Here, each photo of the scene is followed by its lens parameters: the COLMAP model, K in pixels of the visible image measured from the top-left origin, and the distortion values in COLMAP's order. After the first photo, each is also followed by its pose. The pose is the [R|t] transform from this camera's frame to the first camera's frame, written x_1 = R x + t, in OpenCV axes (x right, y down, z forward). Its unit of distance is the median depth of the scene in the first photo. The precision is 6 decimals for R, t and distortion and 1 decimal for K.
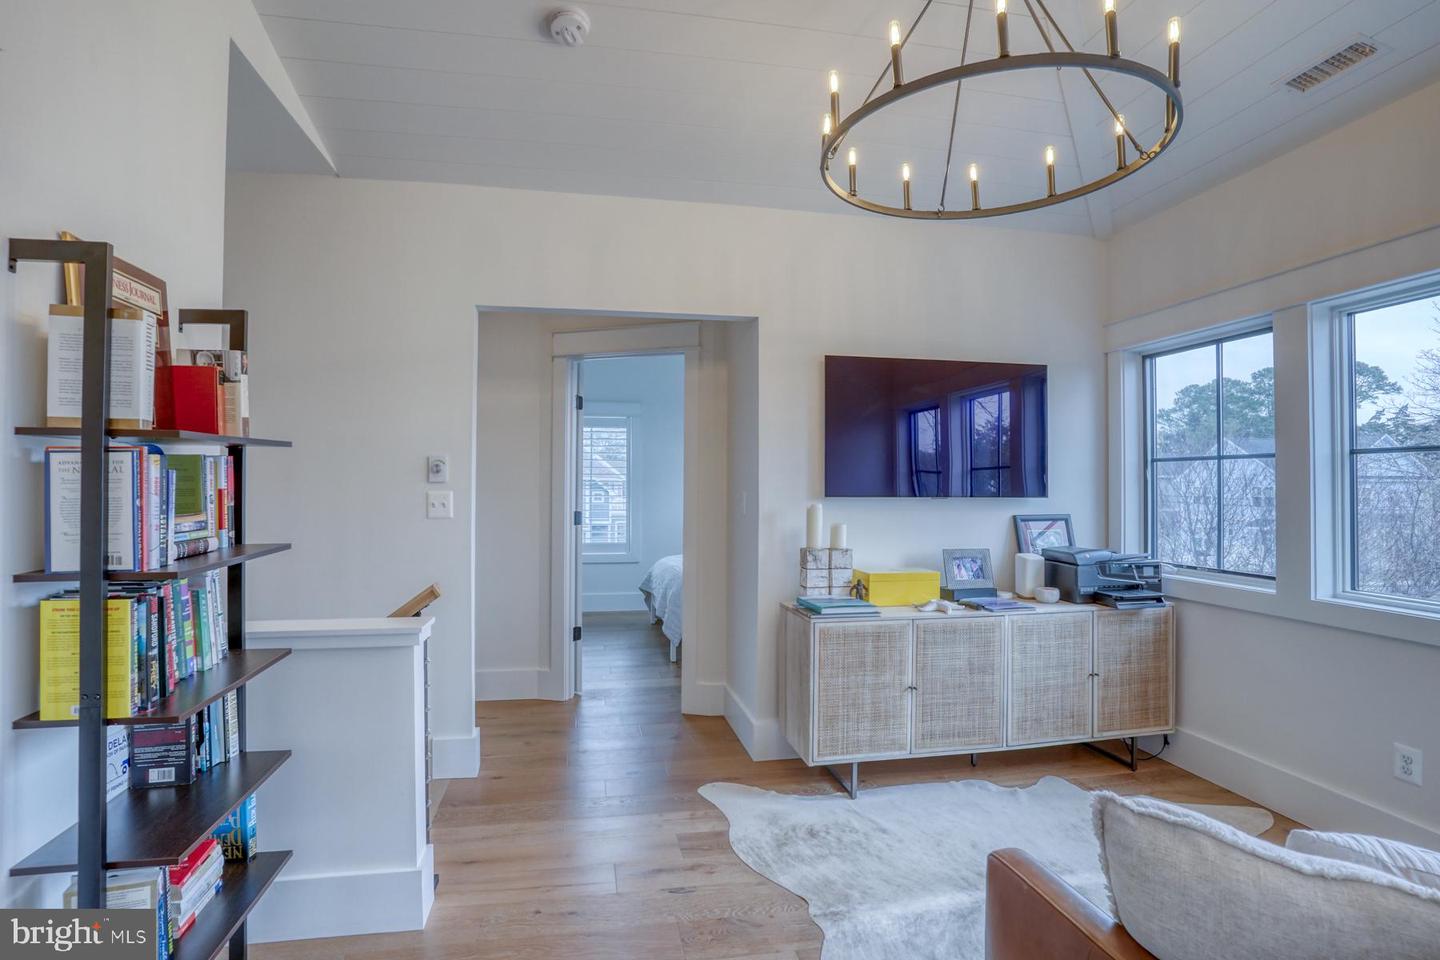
lens RADIAL K [[707.3, 0, 698.8], [0, 707.3, 484.8], [0, 0, 1]] dist [-0.115304, 0.042660]
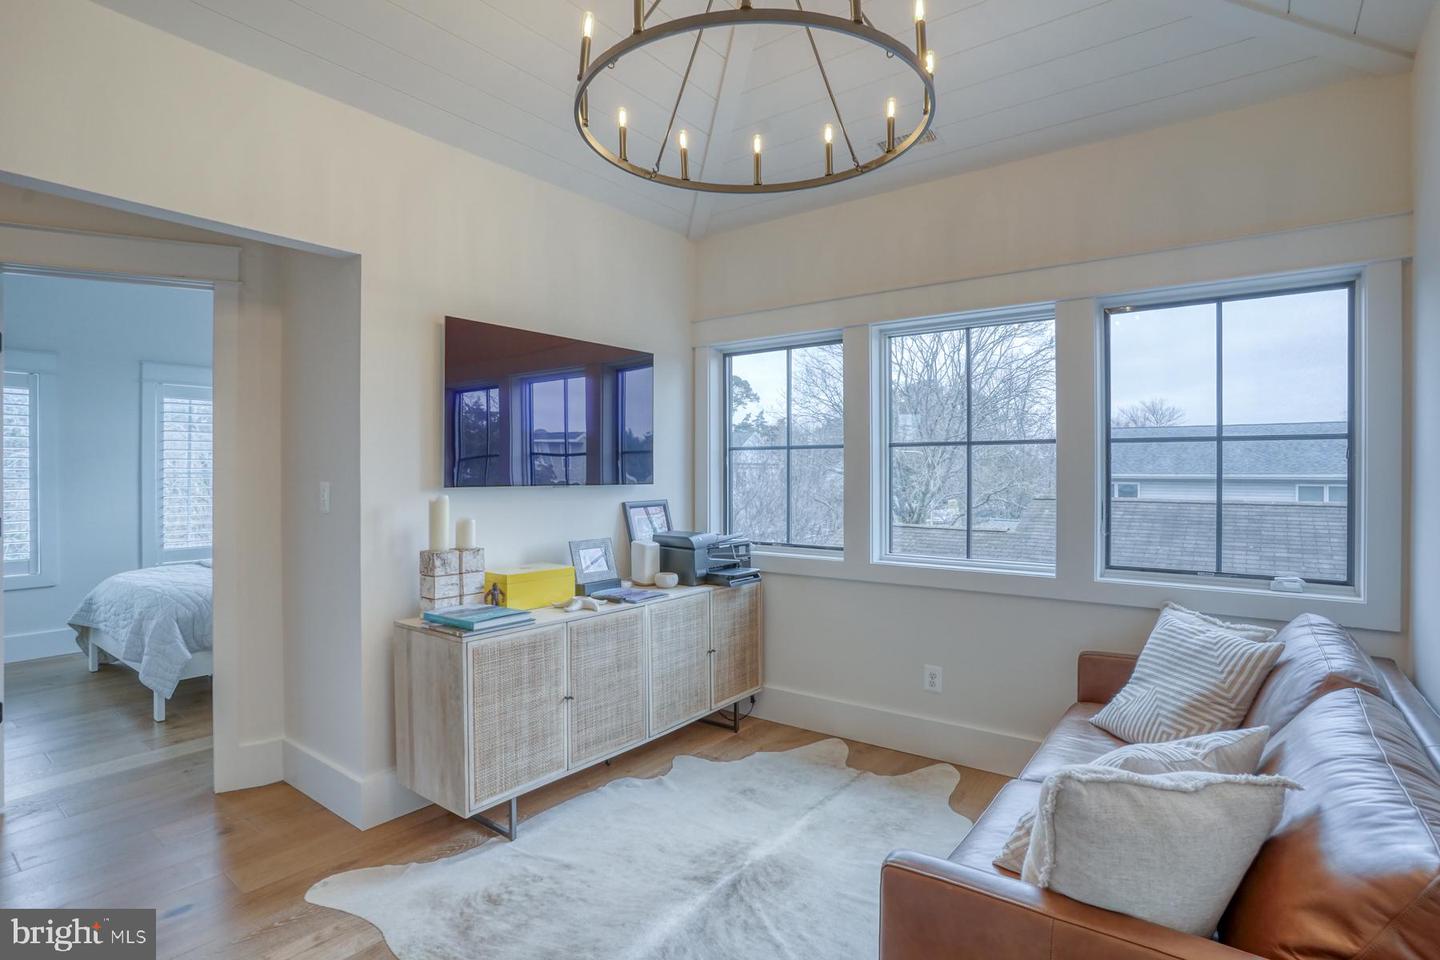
lens RADIAL K [[712.7, 0, 720.0], [0, 712.7, 480.0], [0, 0, 1]] dist [-0.095387, 0.039481]
pose [[0.724856, -0.011247, 0.688809, -0.163297], [0.002208, 0.999900, 0.014002, -0.002220], [-0.688897, -0.008629, 0.724808, 0.189689]]
